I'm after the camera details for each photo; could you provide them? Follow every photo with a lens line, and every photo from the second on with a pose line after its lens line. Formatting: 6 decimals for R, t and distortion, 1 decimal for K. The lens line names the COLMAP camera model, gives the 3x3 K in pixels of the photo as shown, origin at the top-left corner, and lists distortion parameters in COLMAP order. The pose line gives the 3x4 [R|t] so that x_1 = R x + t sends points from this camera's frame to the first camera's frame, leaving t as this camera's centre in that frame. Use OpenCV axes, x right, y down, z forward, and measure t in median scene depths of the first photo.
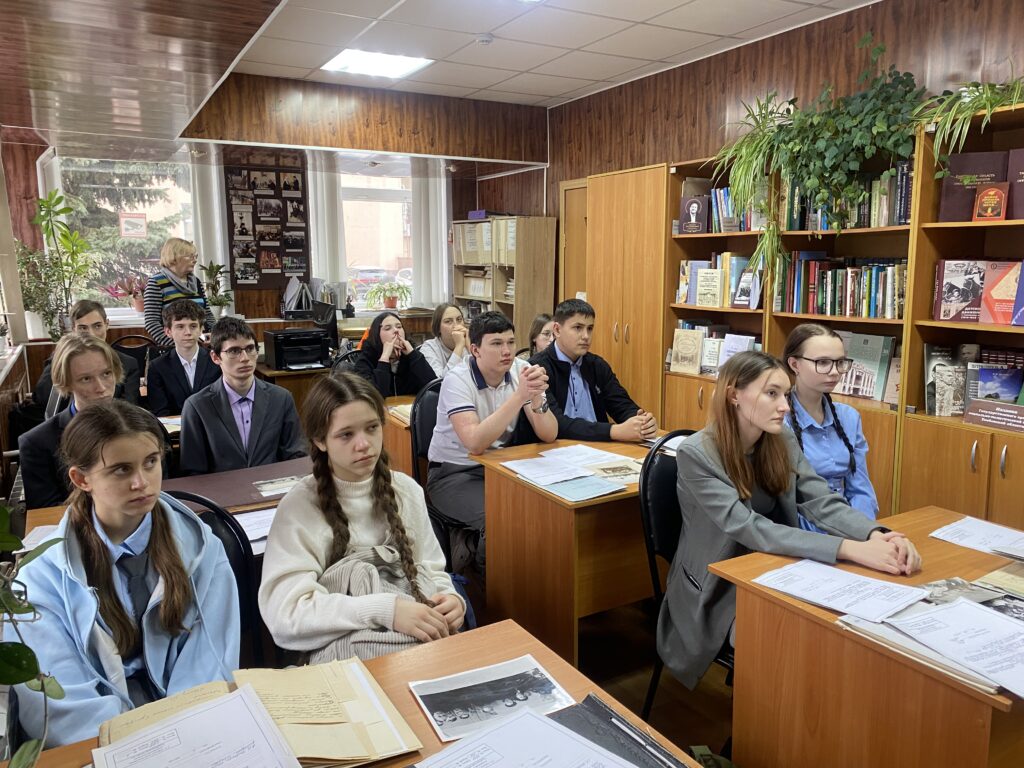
lens RADIAL K [[765.4, 0, 511.9], [0, 765.4, 382.8], [0, 0, 1]] dist [0.010818, 0.002264]
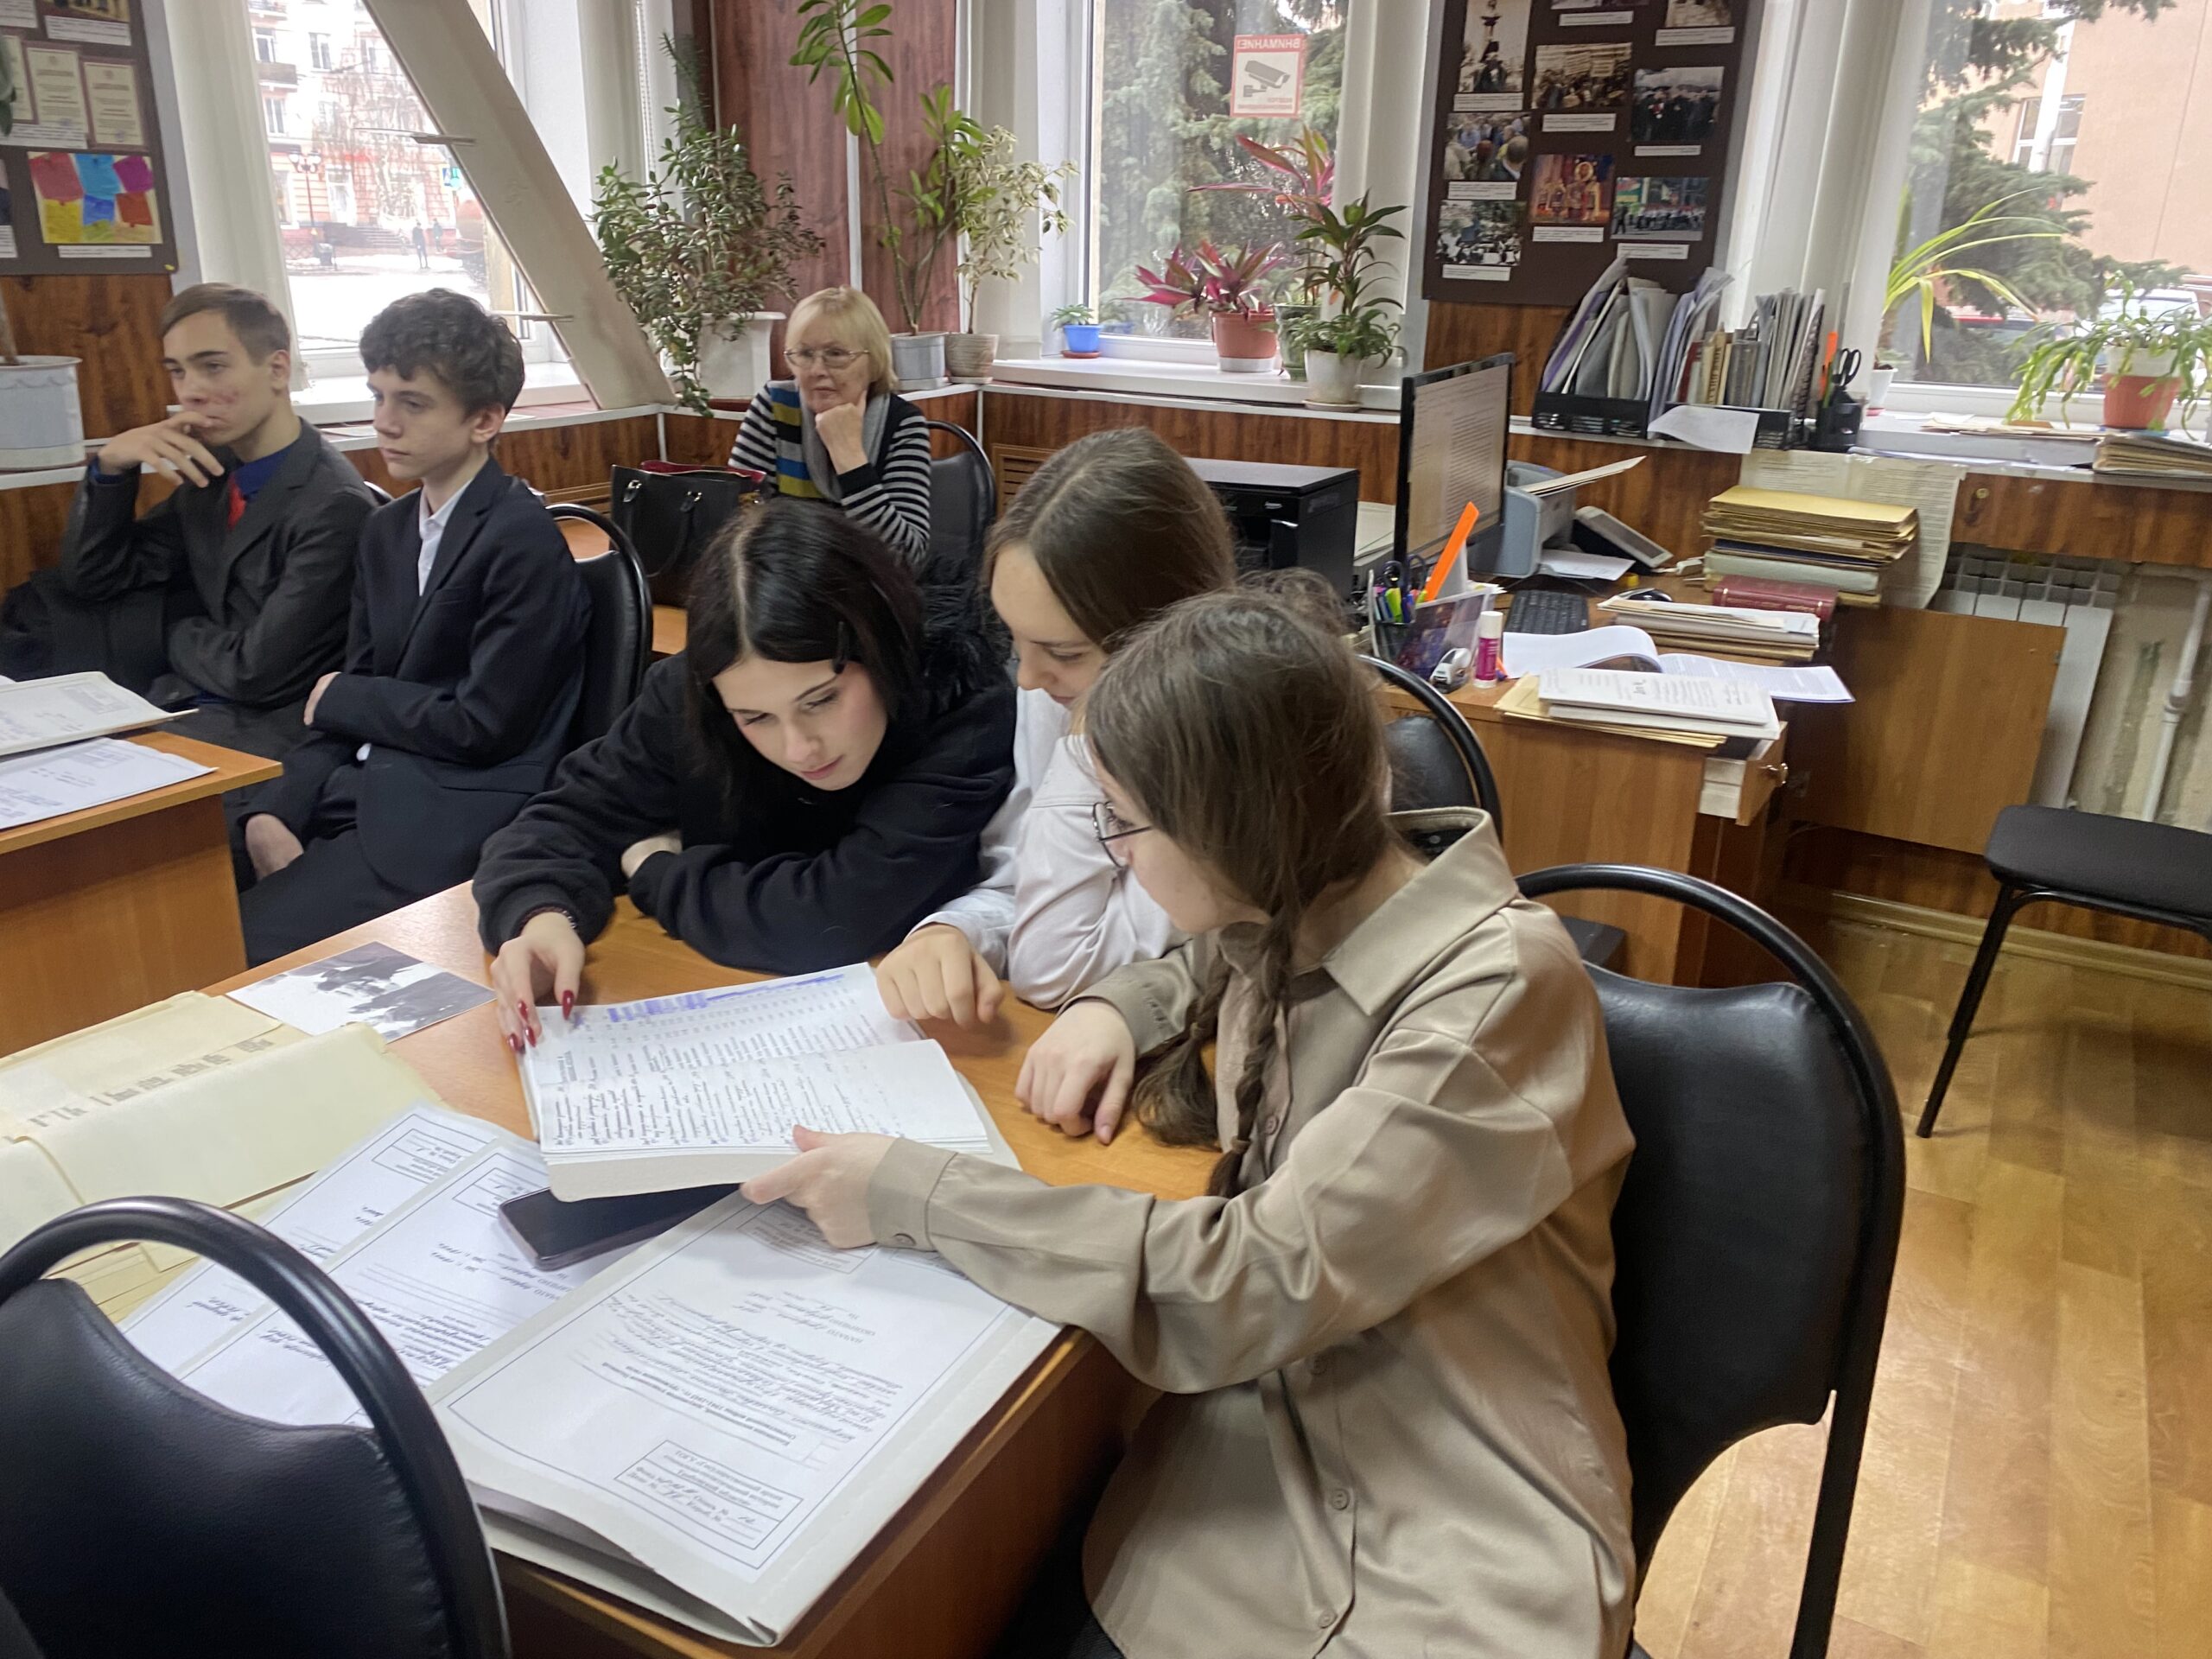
lens RADIAL K [[1653.3, 0, 1104.6], [0, 1653.3, 827.0], [0, 0, 1]] dist [0.010818, 0.002264]
pose [[0.523600, 0.306001, -0.795114, 0.117905], [-0.156967, 0.951944, 0.262991, -0.077833], [0.837380, -0.012896, 0.546470, 0.559277]]
